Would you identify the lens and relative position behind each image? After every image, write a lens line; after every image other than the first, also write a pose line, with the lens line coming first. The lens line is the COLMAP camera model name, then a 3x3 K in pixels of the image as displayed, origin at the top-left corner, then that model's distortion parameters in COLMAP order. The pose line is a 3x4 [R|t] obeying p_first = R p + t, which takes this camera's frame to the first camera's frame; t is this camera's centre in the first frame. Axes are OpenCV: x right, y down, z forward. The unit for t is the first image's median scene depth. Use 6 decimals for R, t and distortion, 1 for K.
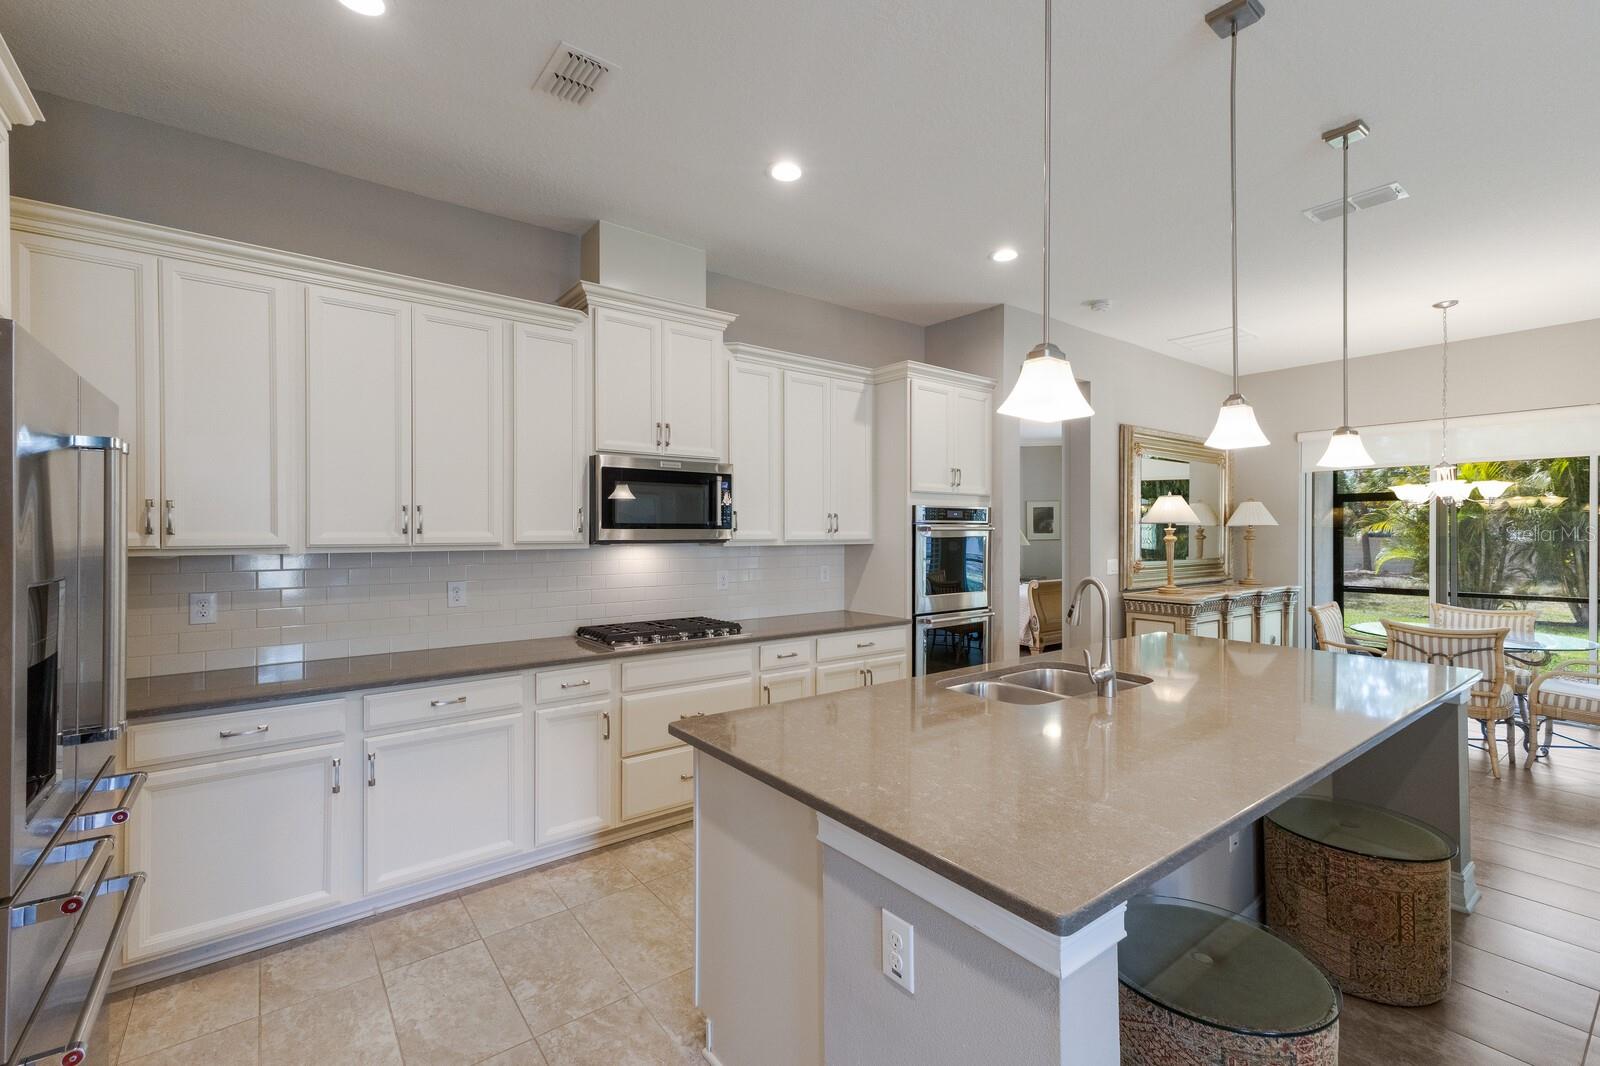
lens RADIAL K [[694.0, 0, 800.0], [0, 694.0, 533.0], [0, 0, 1]] dist [0.038597, 0.000017]
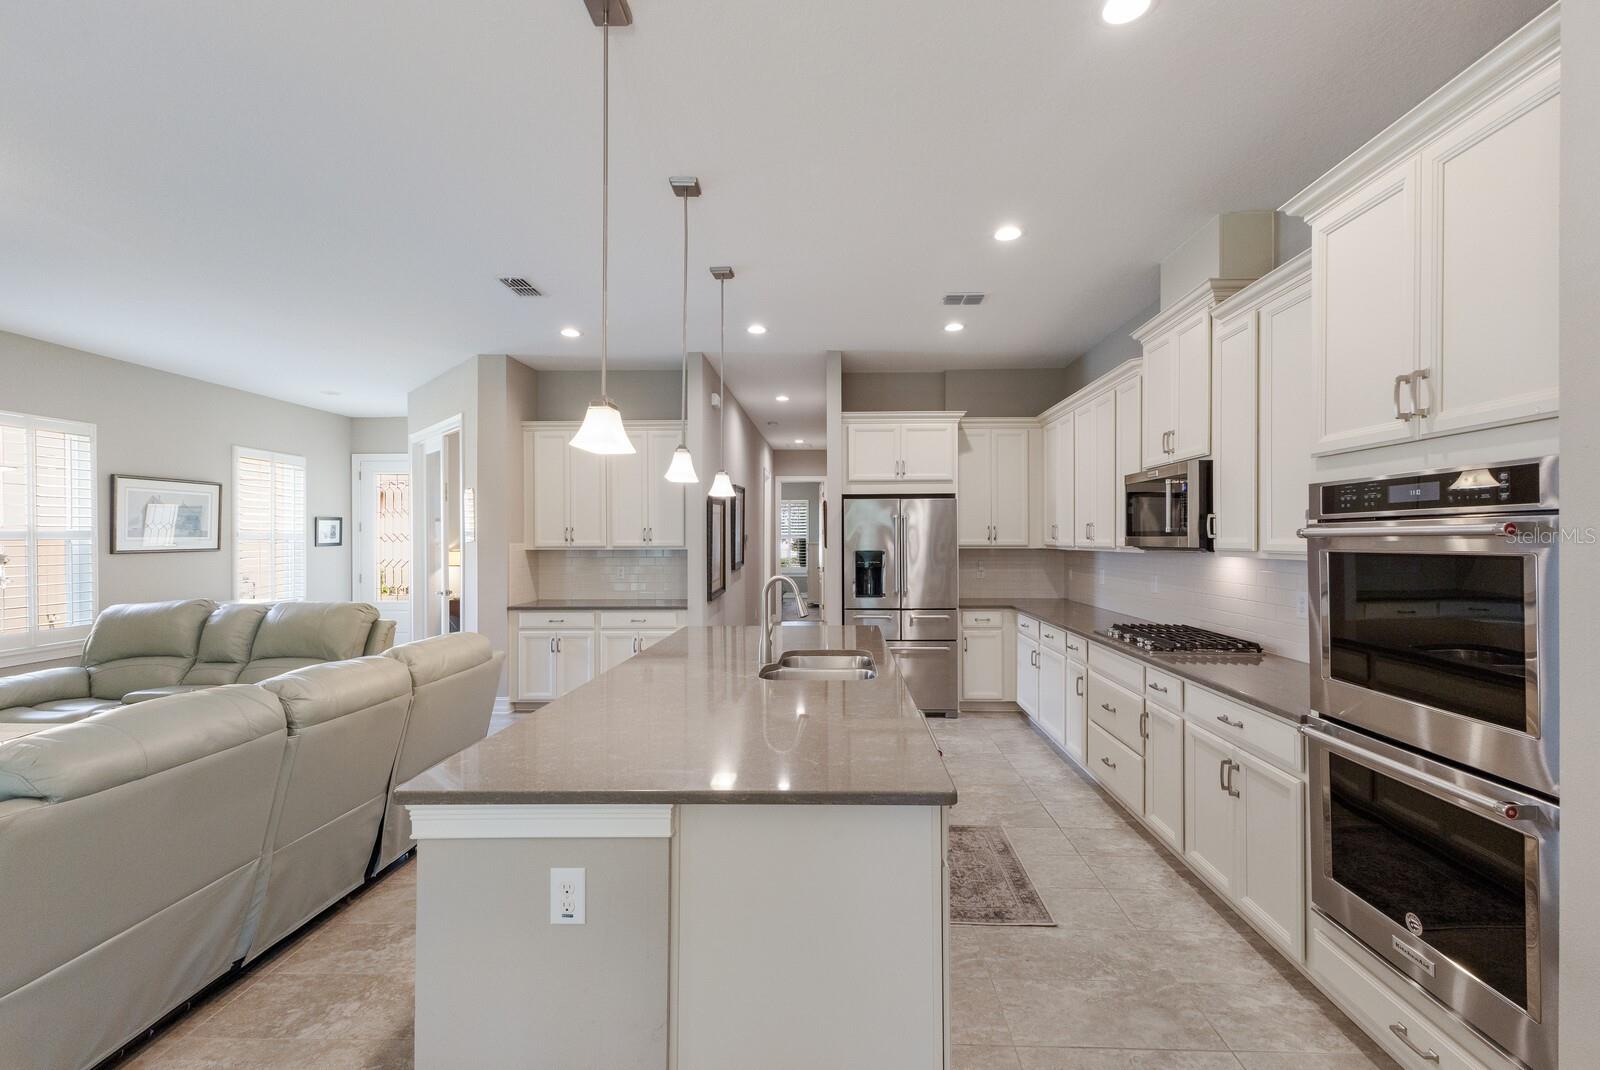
lens RADIAL K [[692.9, 0, 808.3], [0, 692.9, 539.1], [0, 0, 1]] dist [0.013865, -0.000090]
pose [[-0.638335, 0.003112, -0.769753, 0.896647], [0.000516, 0.999993, 0.003615, -0.005108], [0.769759, 0.001910, -0.638332, 1.219509]]
